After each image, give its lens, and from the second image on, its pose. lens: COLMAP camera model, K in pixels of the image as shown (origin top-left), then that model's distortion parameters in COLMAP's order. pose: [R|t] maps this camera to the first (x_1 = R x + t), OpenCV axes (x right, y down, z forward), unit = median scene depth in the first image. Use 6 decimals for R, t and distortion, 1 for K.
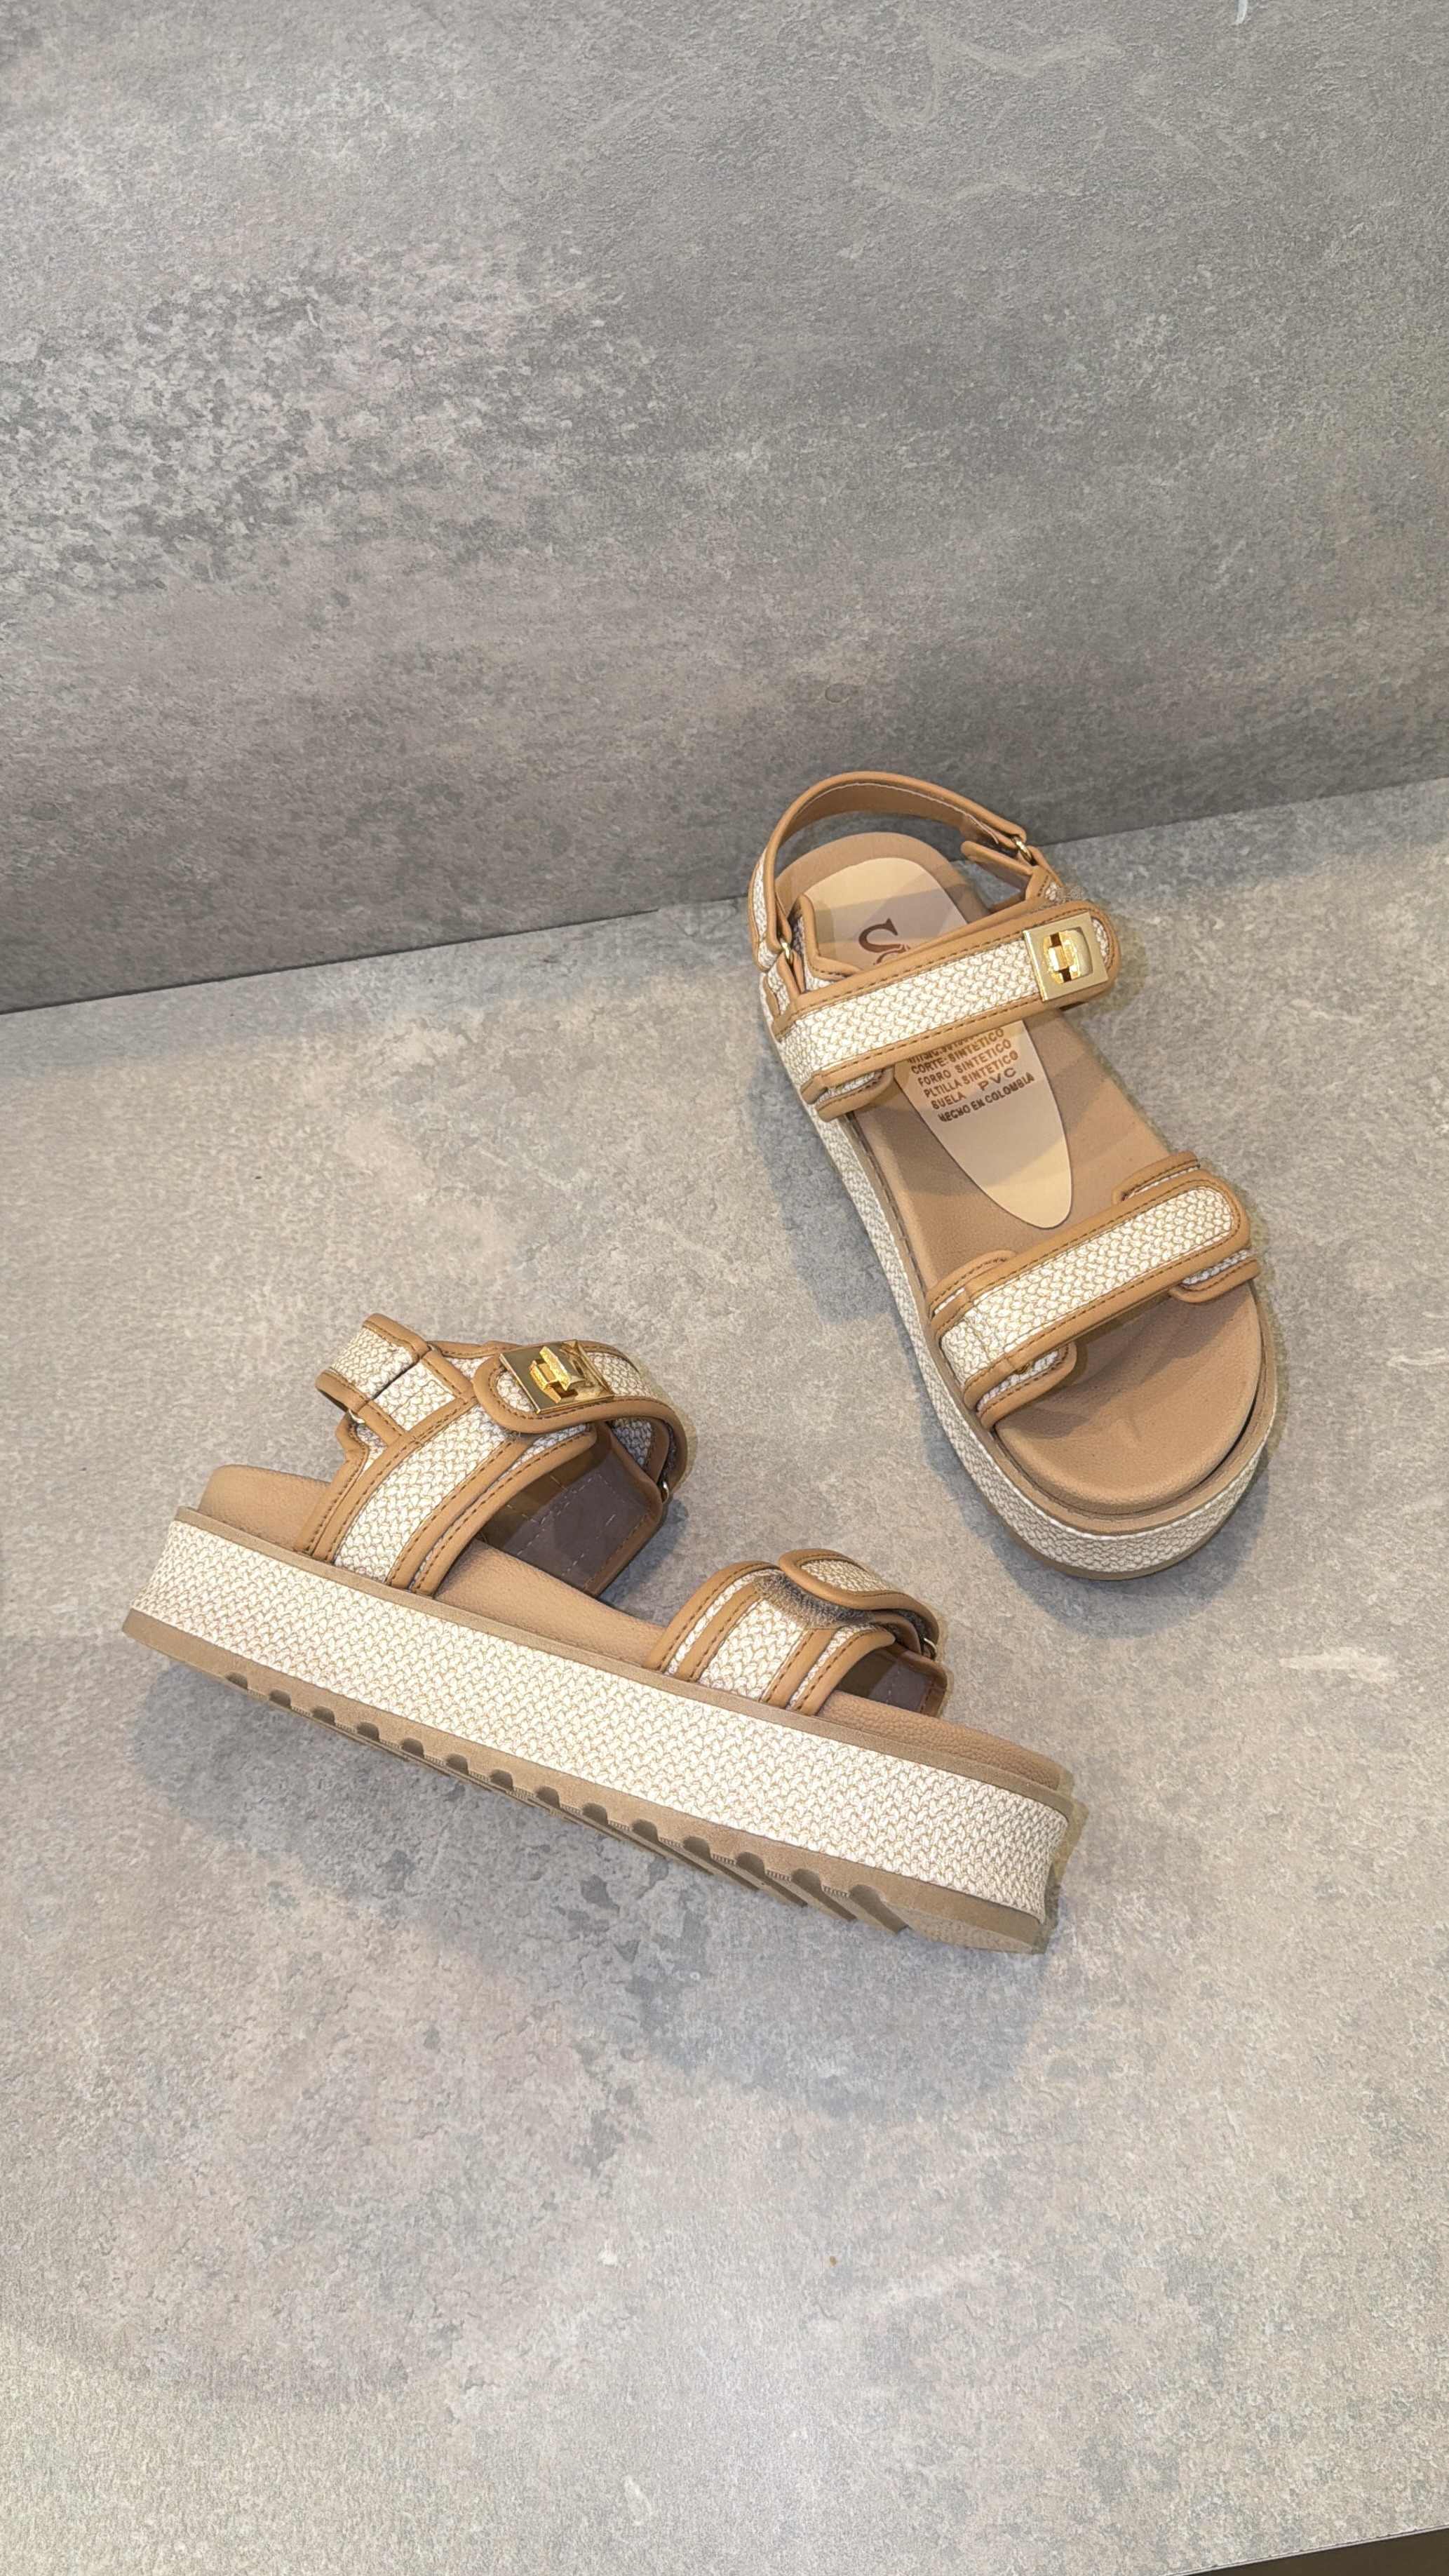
lens RADIAL K [[2173.7, 0, 729.8], [0, 2173.7, 1300.0], [0, 0, 1]] dist [0.134427, -0.317472]
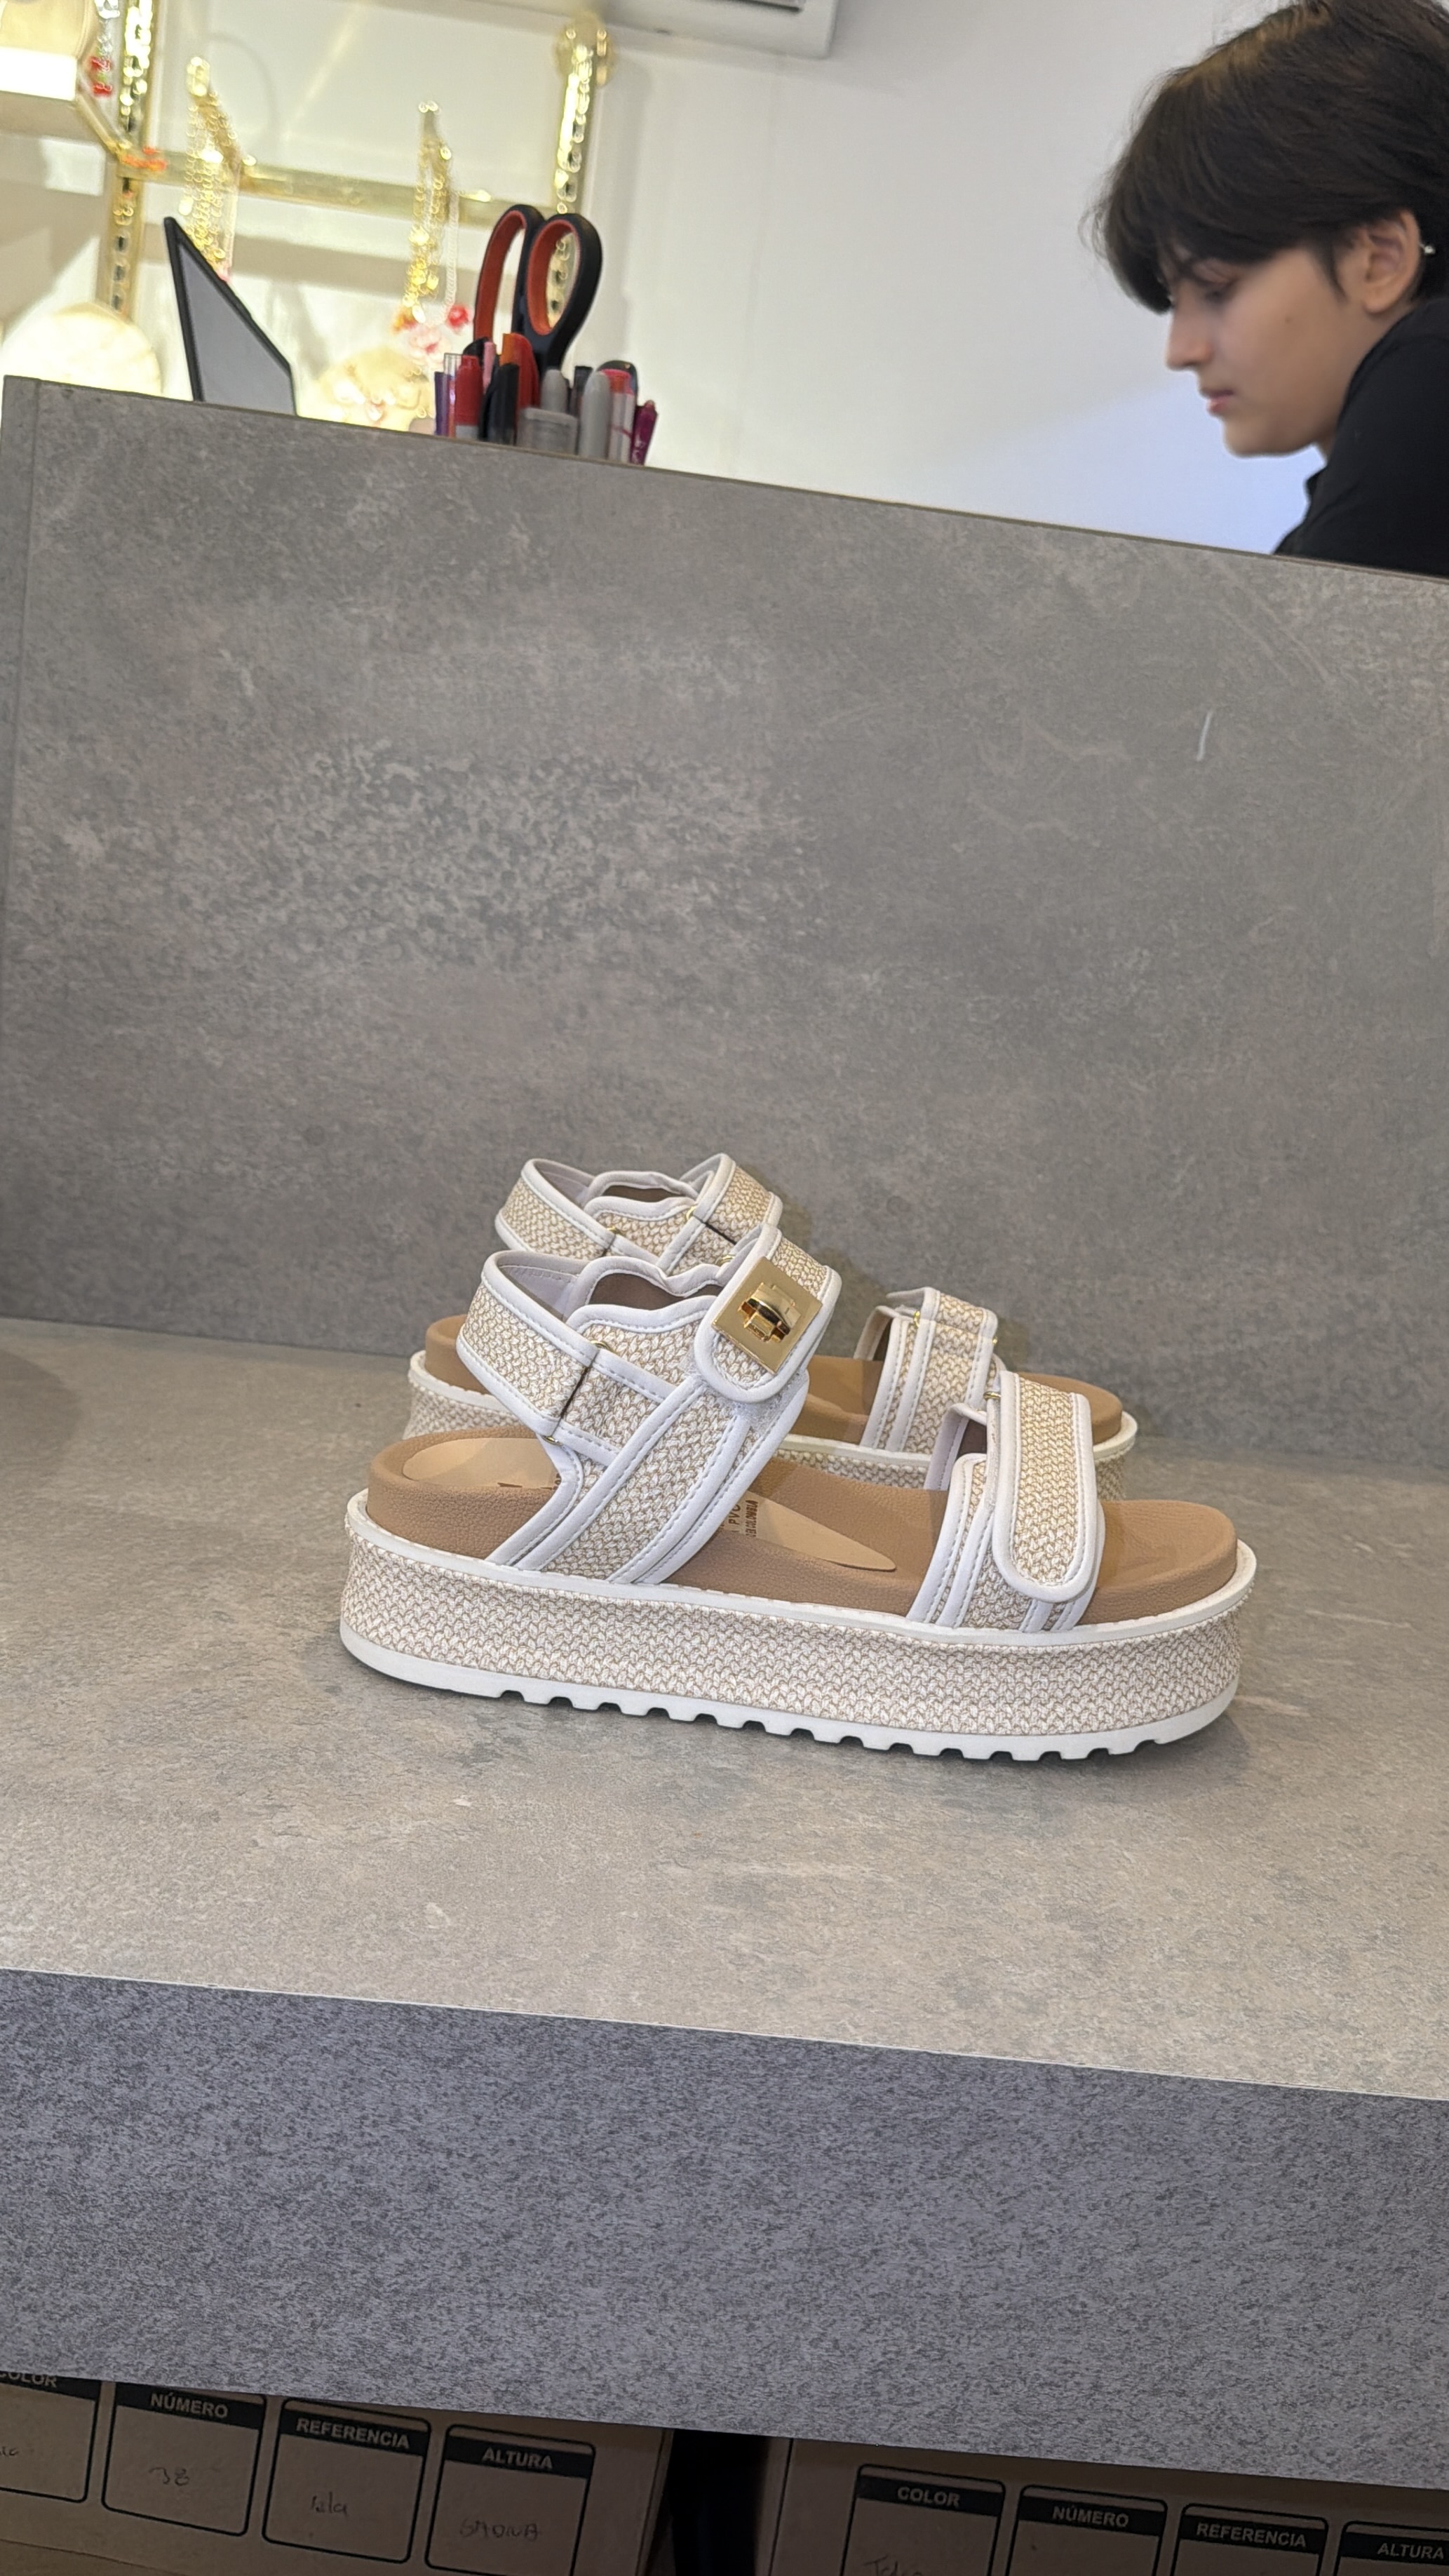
lens RADIAL K [[2161.2, 0, 737.5], [0, 2161.2, 1277.1], [0, 0, 1]] dist [0.171079, -0.233155]
pose [[0.976930, 0.194288, -0.088653, 0.094343], [-0.191791, 0.615598, -0.764366, 0.937634], [-0.093933, 0.763735, 0.638659, 0.207366]]
